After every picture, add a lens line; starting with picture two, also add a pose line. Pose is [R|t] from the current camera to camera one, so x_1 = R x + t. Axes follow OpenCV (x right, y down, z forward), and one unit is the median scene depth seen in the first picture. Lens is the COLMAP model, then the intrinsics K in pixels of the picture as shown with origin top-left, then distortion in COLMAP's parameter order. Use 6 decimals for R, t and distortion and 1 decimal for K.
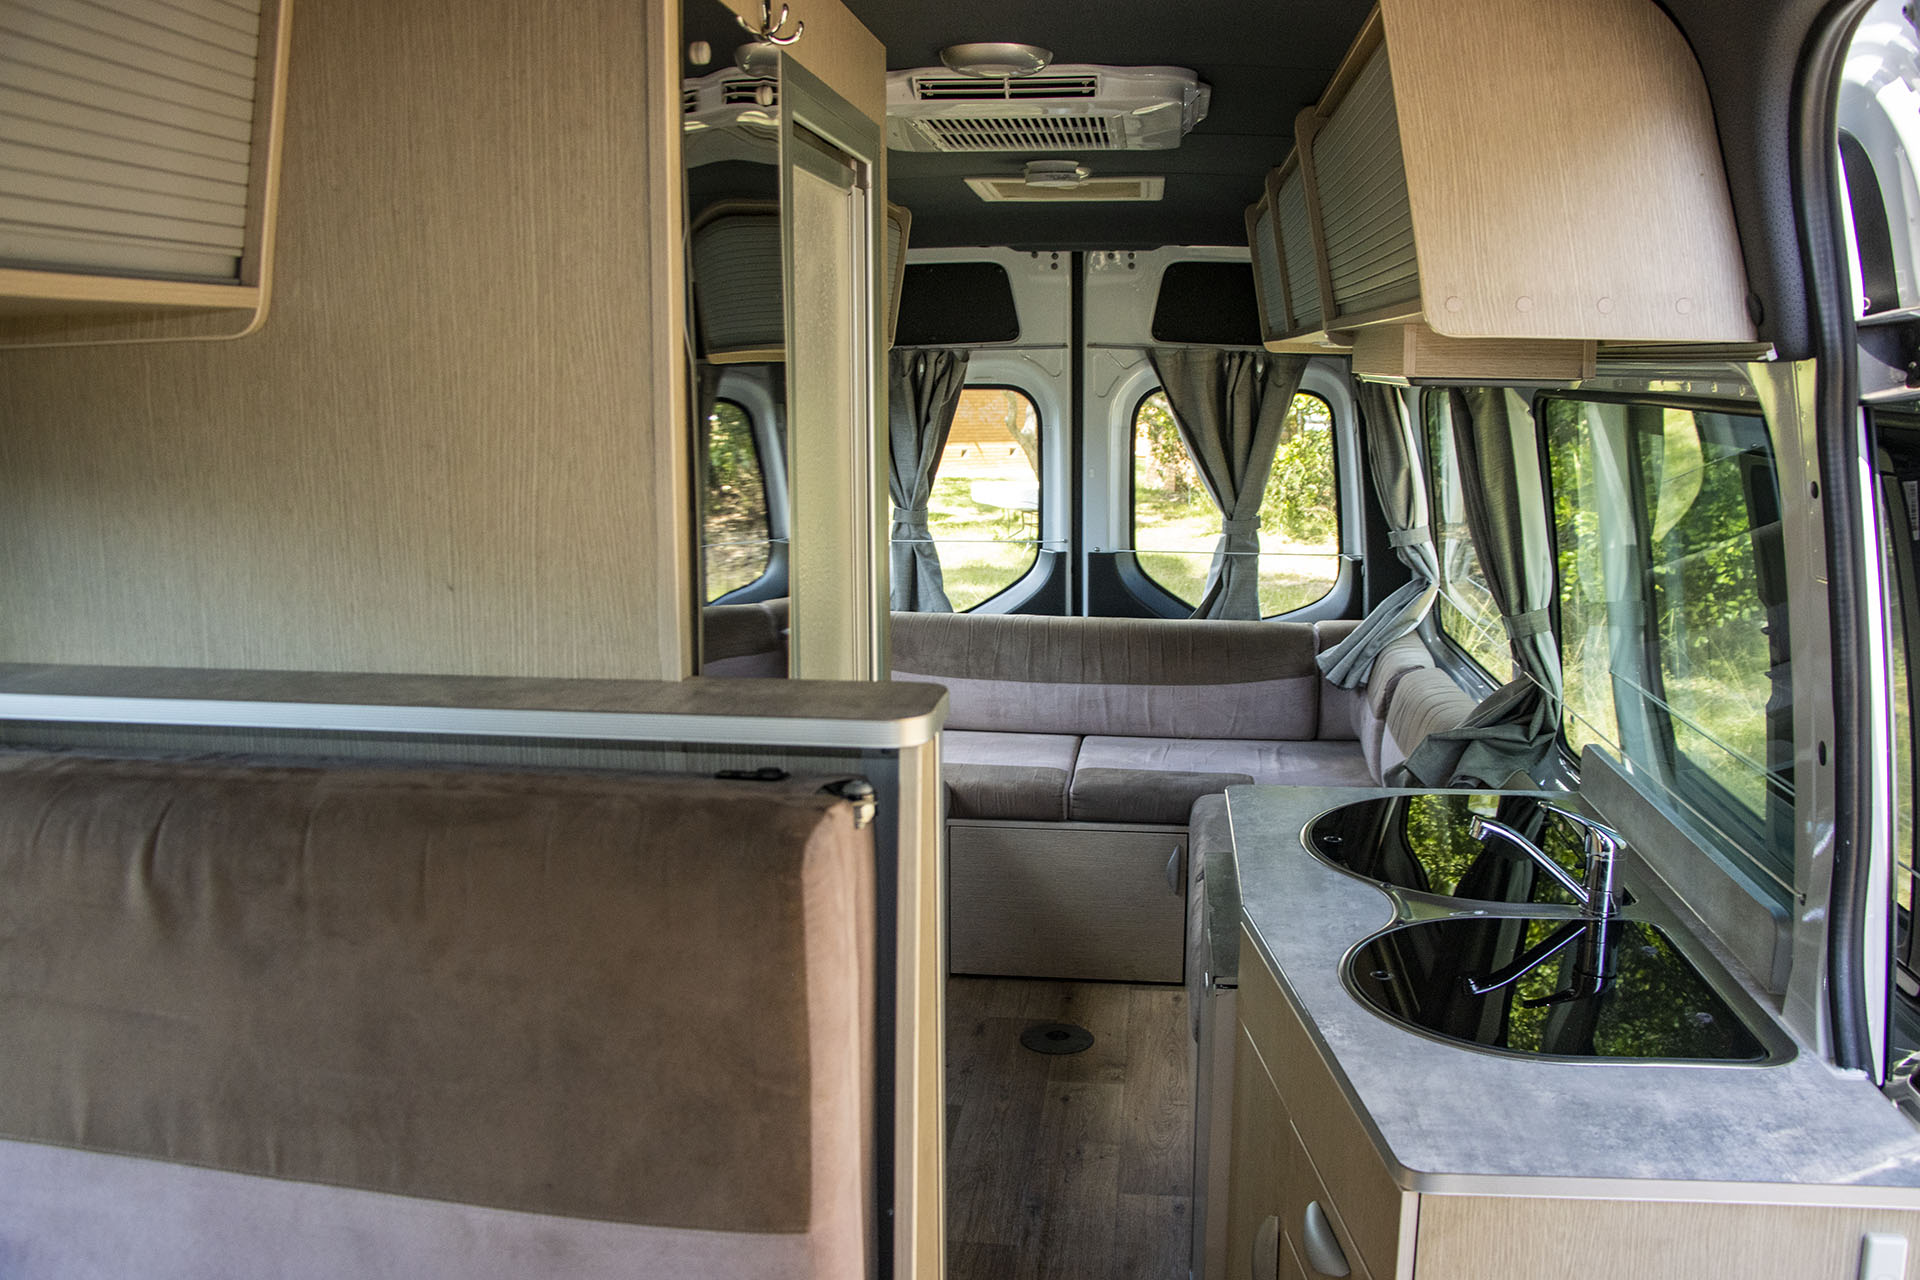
lens RADIAL K [[1560.9, 0, 960.0], [0, 1560.9, 640.0], [0, 0, 1]] dist [-0.187149, 0.156438]
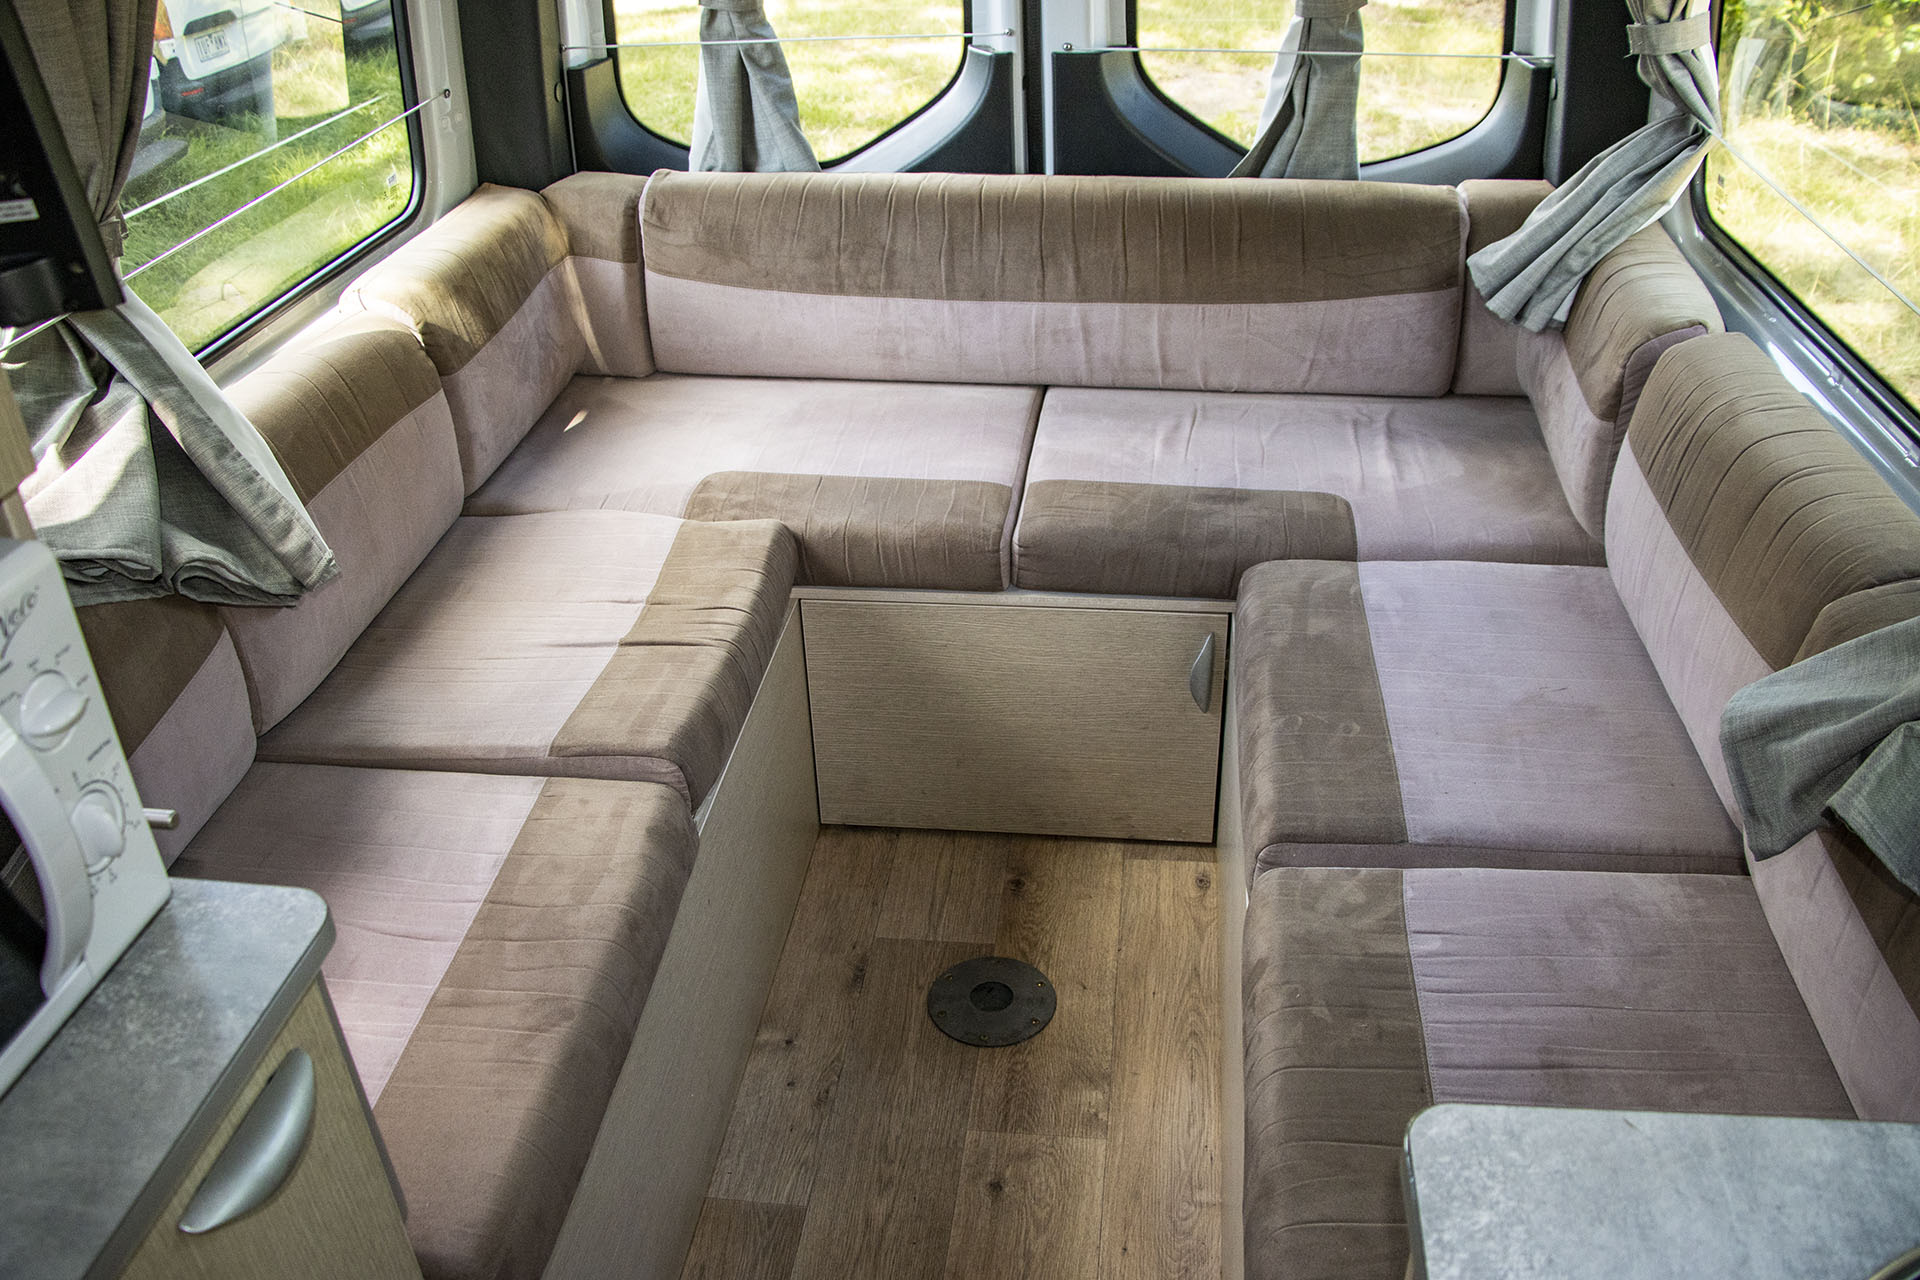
lens RADIAL K [[1560.9, 0, 960.0], [0, 1560.9, 640.0], [0, 0, 1]] dist [-0.187149, 0.156438]
pose [[0.999581, -0.027225, -0.009796, 0.051448], [0.028927, 0.932839, 0.359130, -0.059715], [-0.000639, -0.359263, 0.933236, 0.437812]]
